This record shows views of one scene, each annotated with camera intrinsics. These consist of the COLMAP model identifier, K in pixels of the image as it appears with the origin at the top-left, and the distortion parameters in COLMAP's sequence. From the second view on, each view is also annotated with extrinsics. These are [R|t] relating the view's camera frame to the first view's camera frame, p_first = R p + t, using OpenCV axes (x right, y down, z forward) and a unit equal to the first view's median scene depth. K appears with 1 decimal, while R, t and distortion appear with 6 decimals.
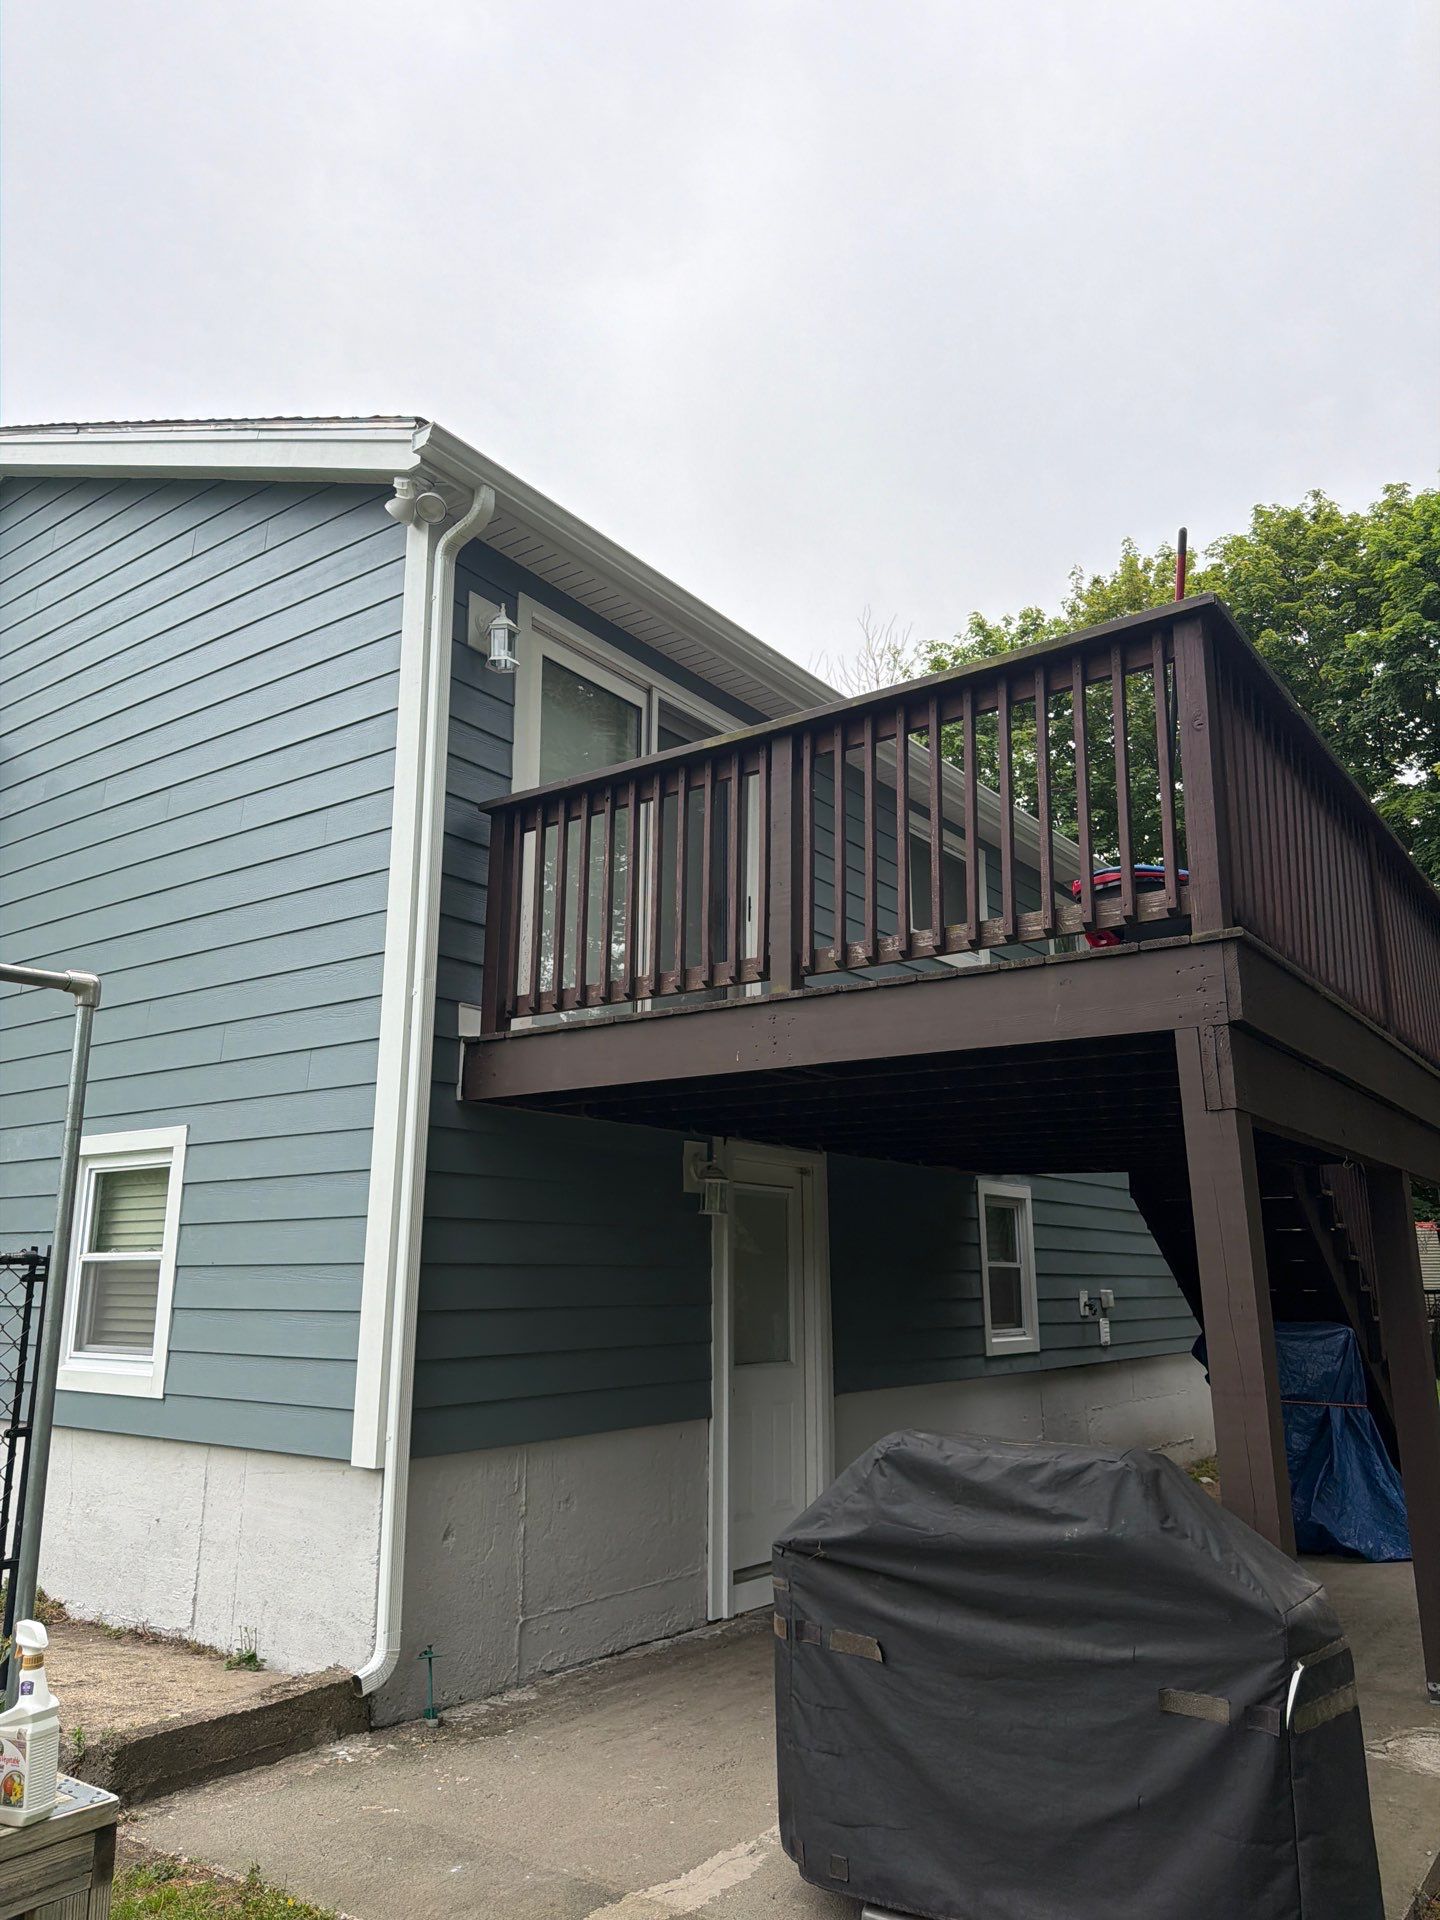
lens RADIAL K [[1382.9, 0, 720.2], [0, 1382.9, 962.6], [0, 0, 1]] dist [0.001583, -0.011348]
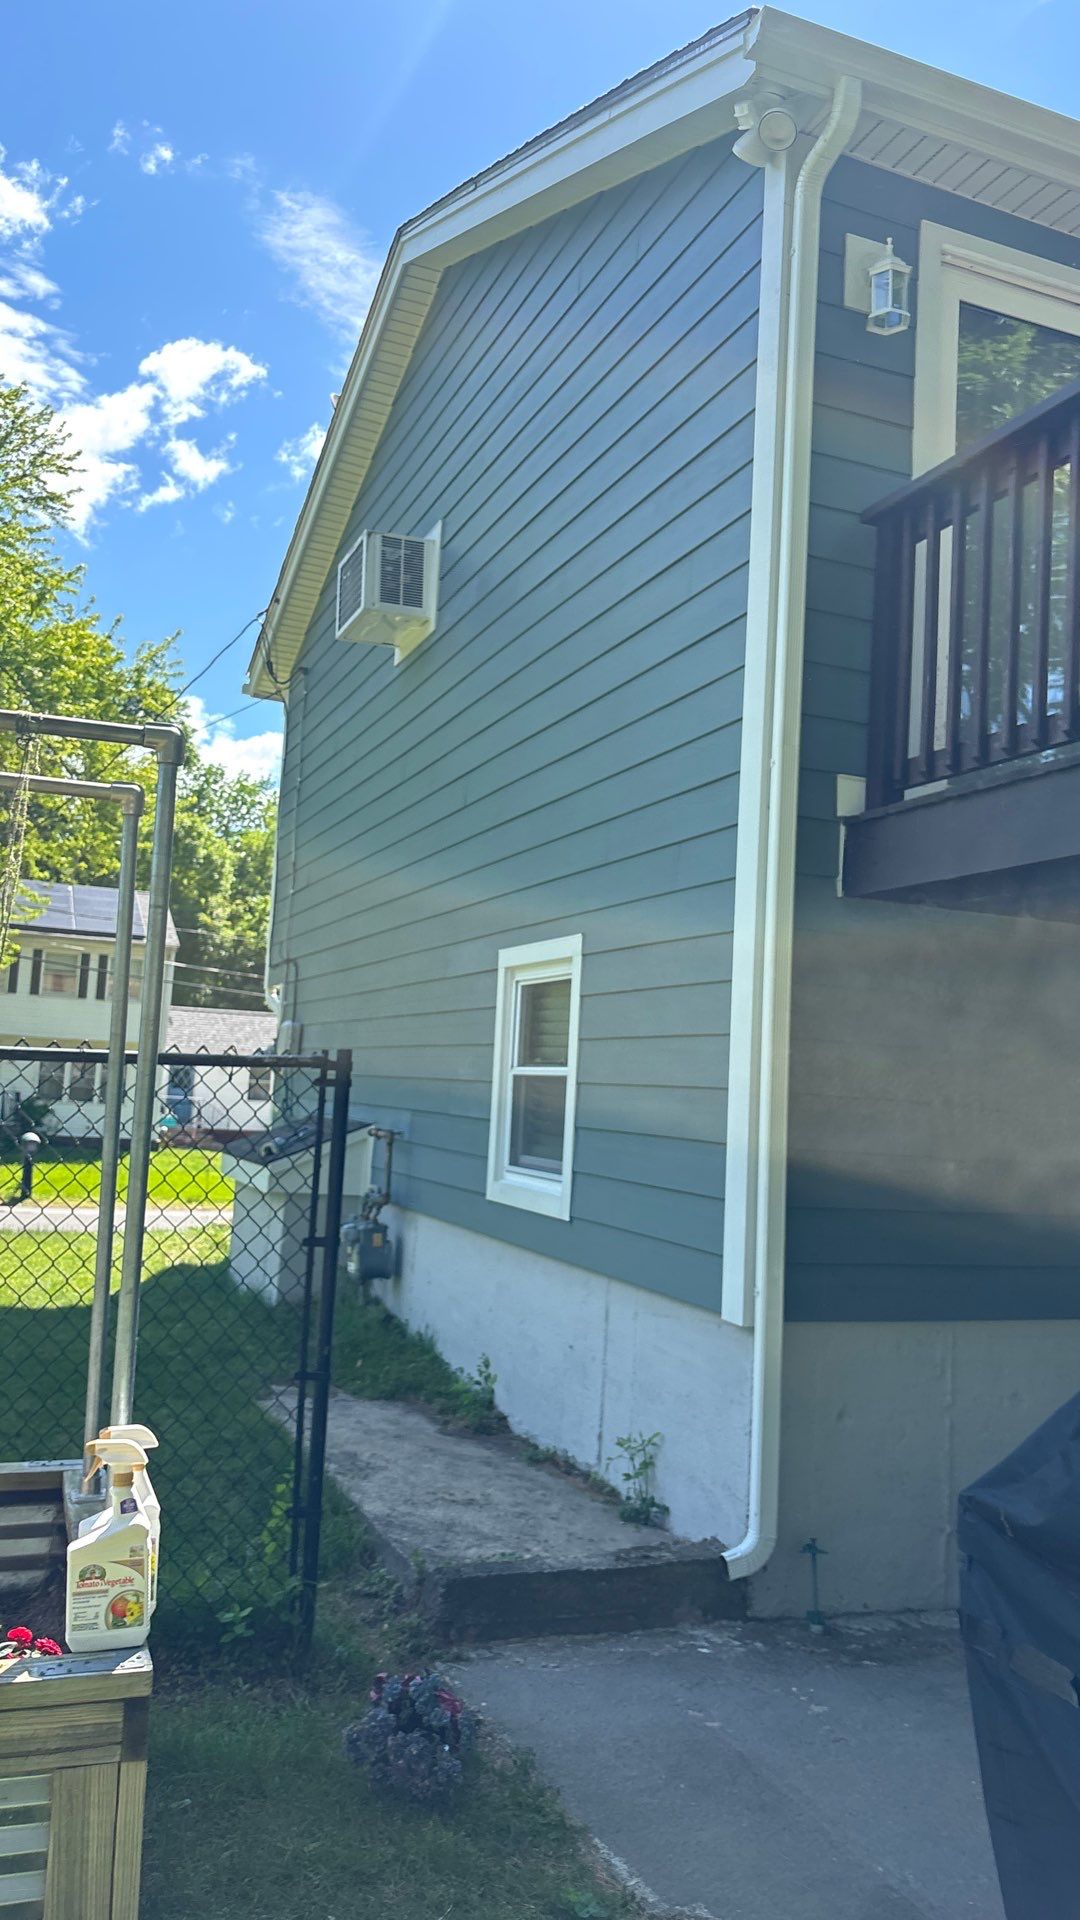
lens RADIAL K [[1457.3, 0, 549.9], [0, 1457.3, 960.7], [0, 0, 1]] dist [0.020926, -0.020387]
pose [[0.843608, -0.000515, -0.536959, 0.126423], [0.062841, 0.993222, 0.097777, 0.045292], [0.533270, -0.116229, 0.837923, 0.201569]]
